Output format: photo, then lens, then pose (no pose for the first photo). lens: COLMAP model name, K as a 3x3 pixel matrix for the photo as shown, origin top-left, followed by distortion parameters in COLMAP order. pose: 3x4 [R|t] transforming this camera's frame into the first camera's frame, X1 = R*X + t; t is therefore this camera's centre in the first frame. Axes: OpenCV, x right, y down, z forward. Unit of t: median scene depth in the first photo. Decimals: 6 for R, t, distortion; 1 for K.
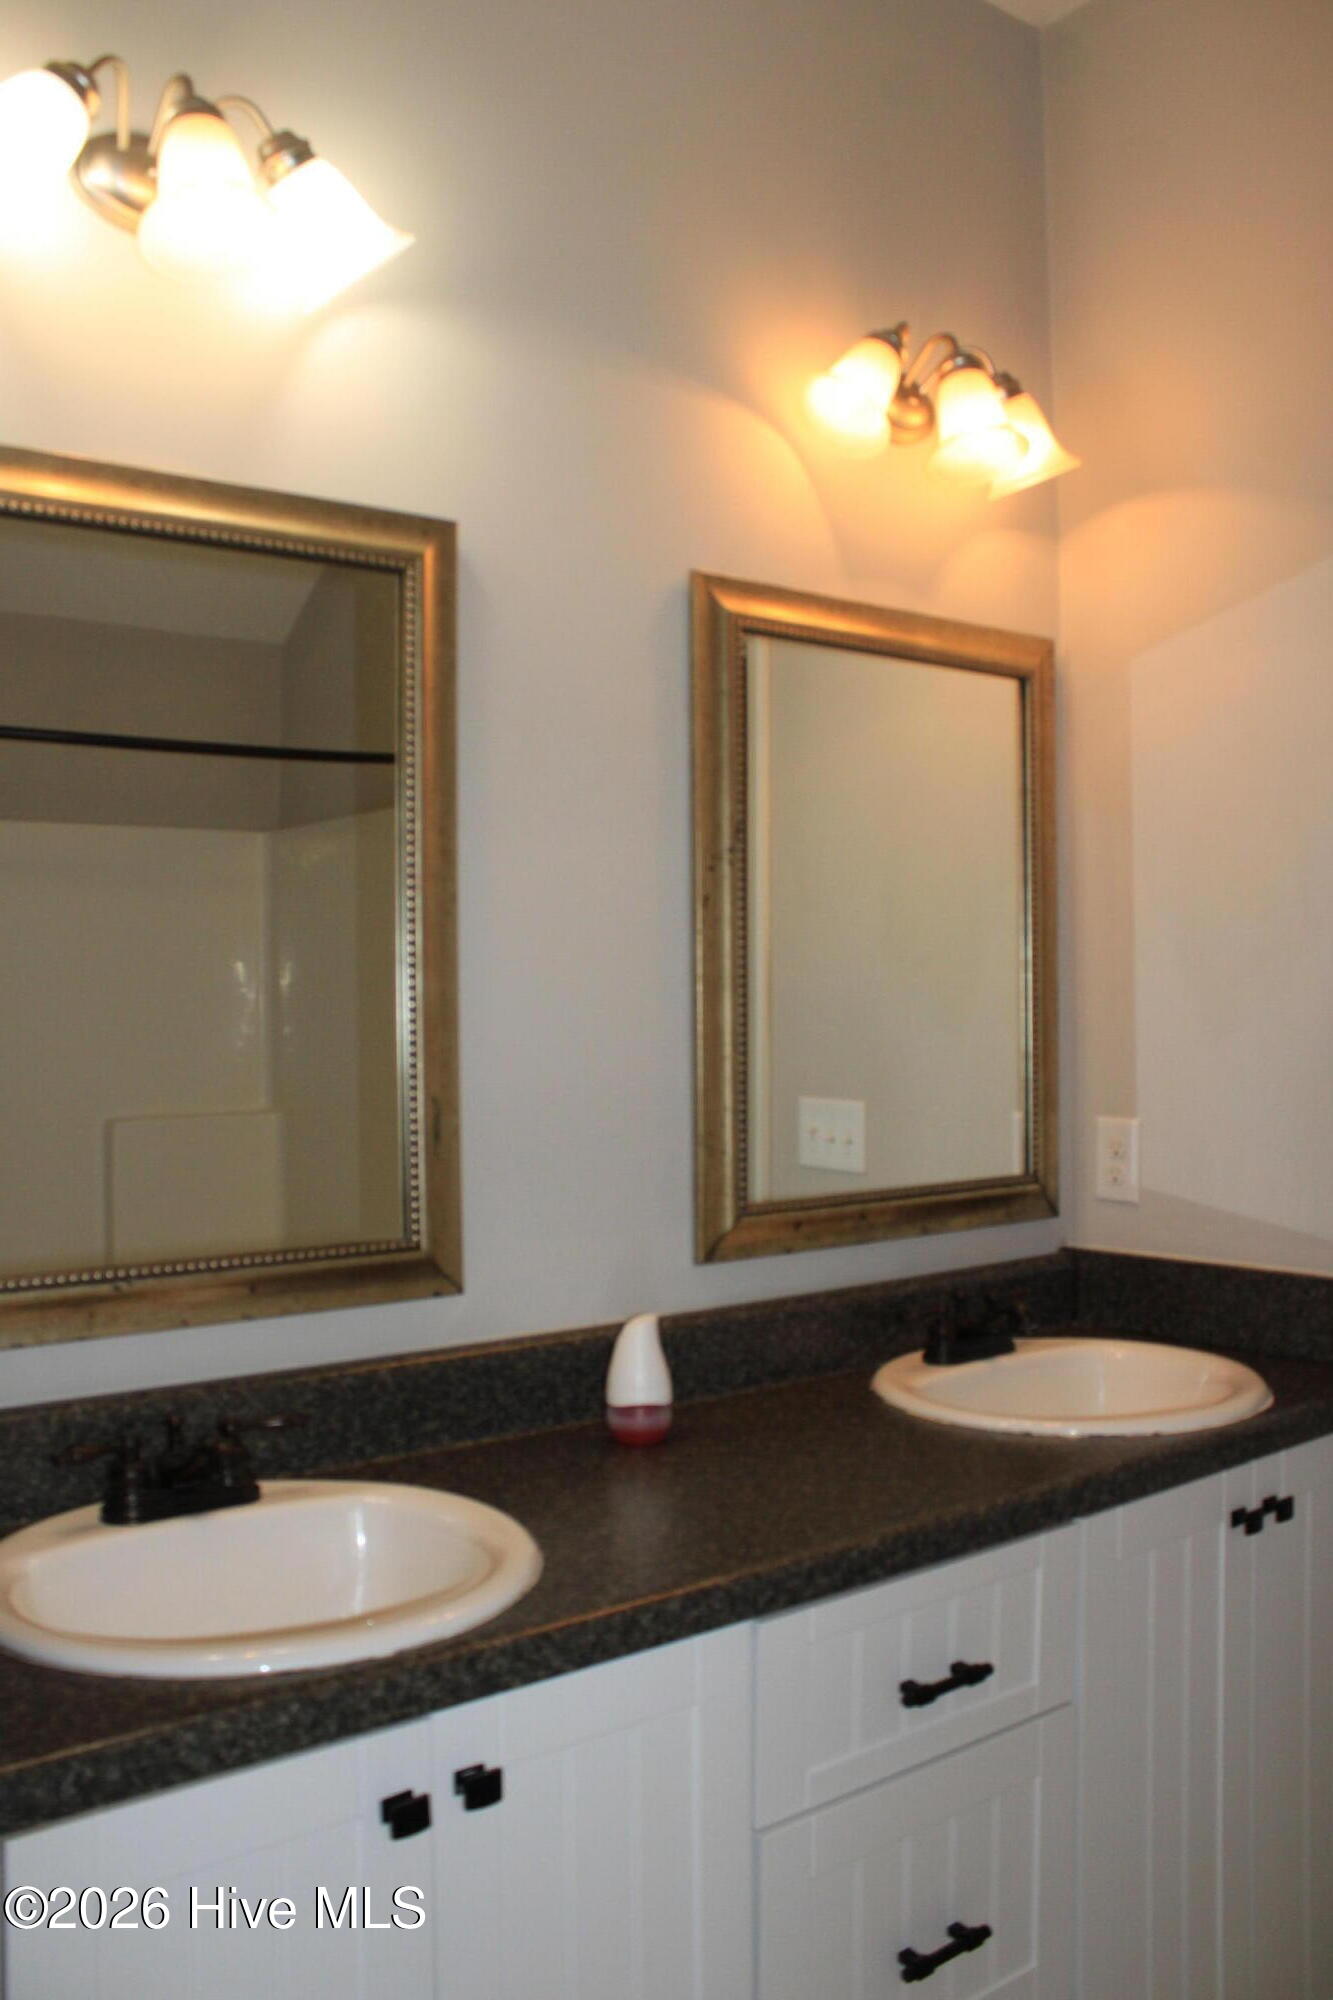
lens RADIAL K [[1672.0, 0, 666.5], [0, 1672.0, 1000.0], [0, 0, 1]] dist [-0.168645, 0.154053]
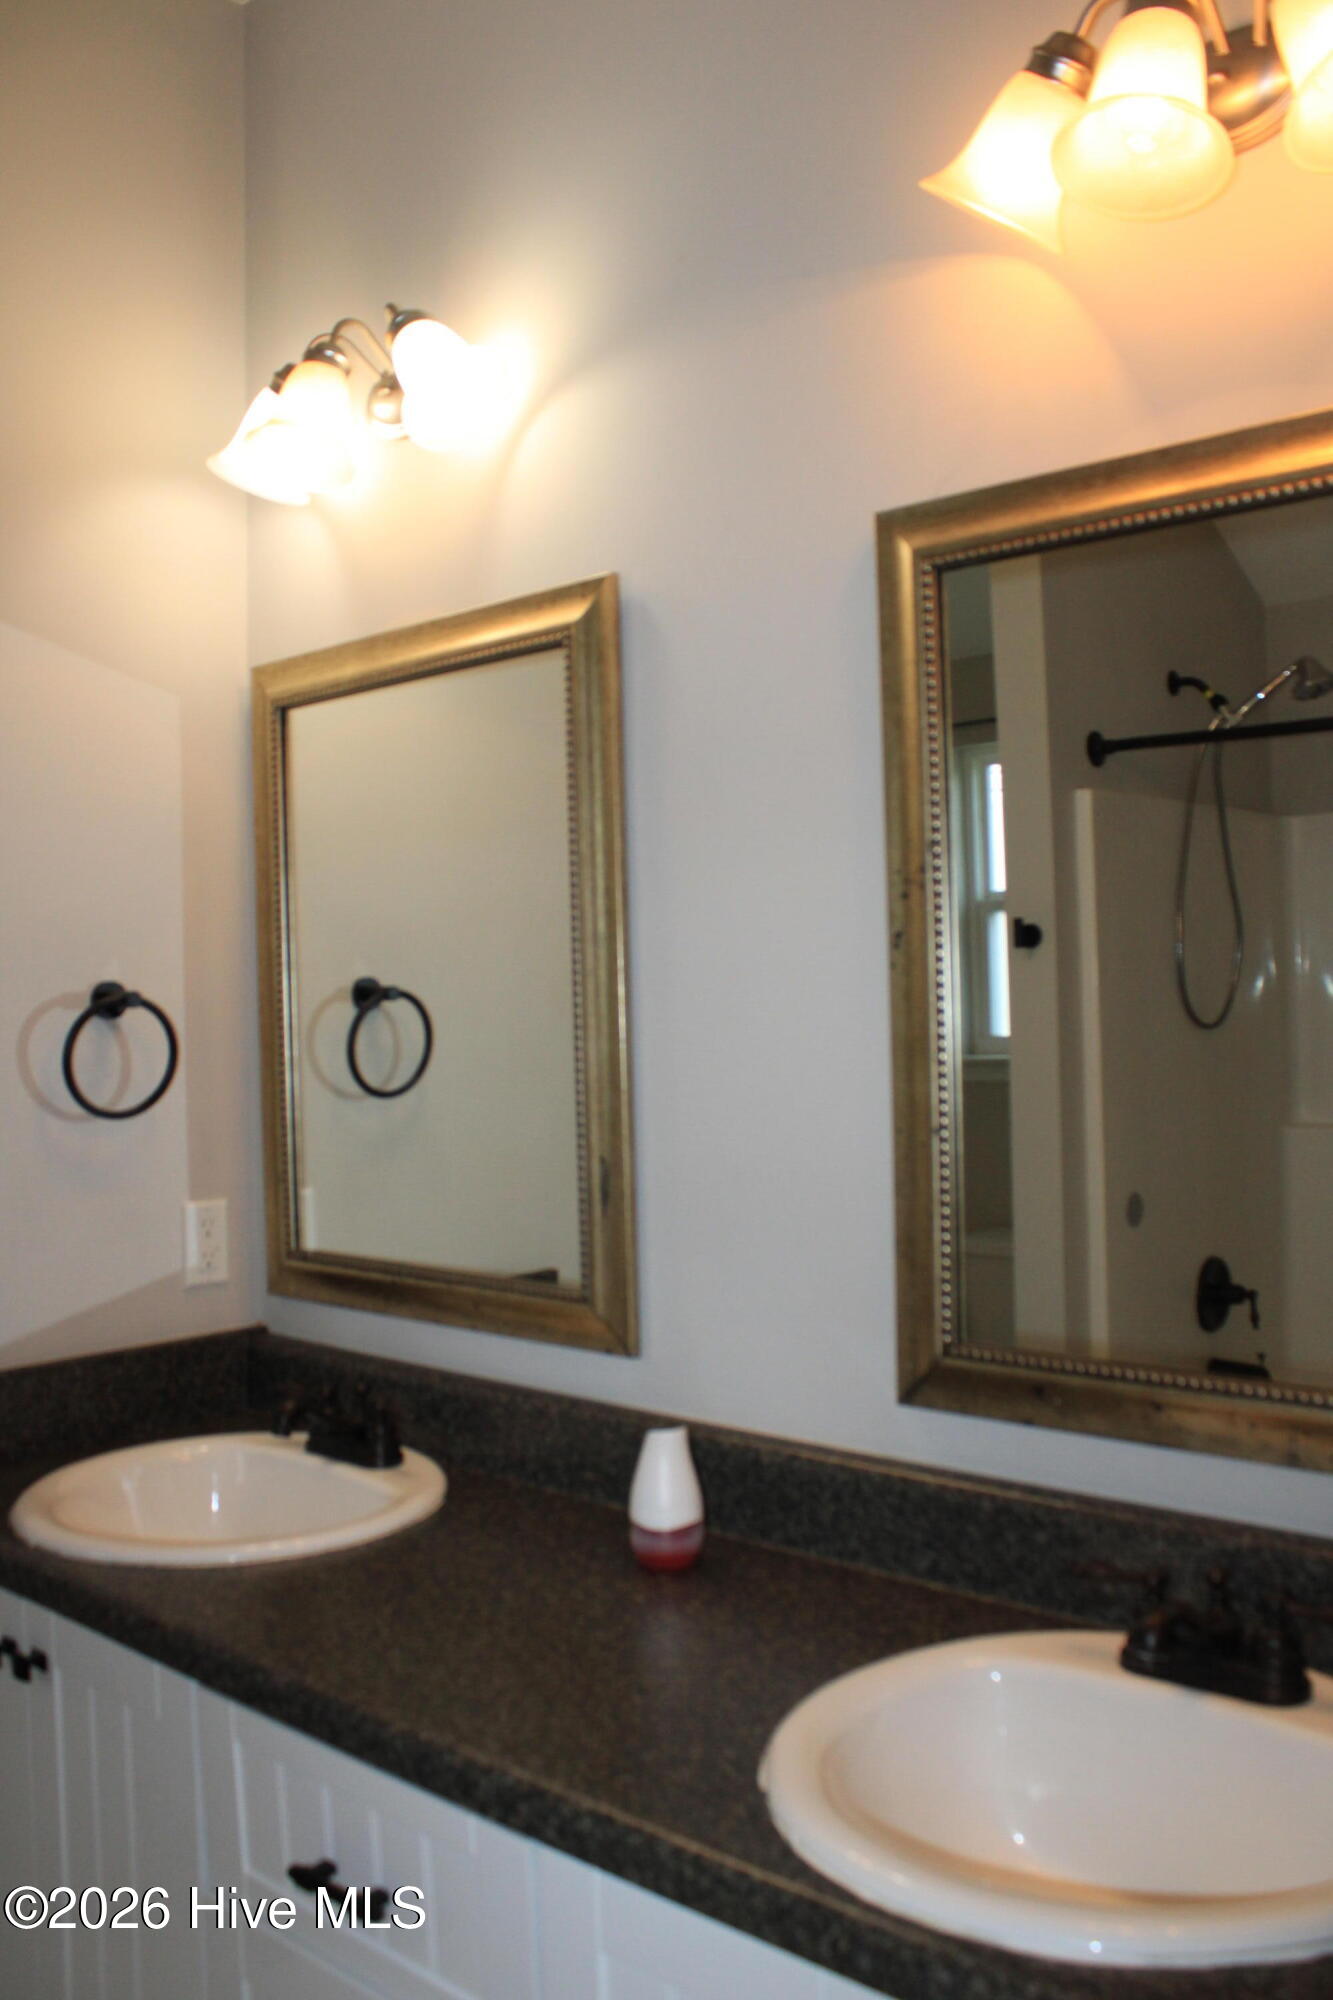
lens RADIAL K [[1683.2, 0, 666.5], [0, 1683.2, 1000.0], [0, 0, 1]] dist [-0.156933, 0.146536]
pose [[0.197080, 0.007973, -0.980355, 0.842201], [0.018437, 0.999760, 0.011837, -0.046751], [0.980214, -0.020408, 0.196886, 0.816073]]
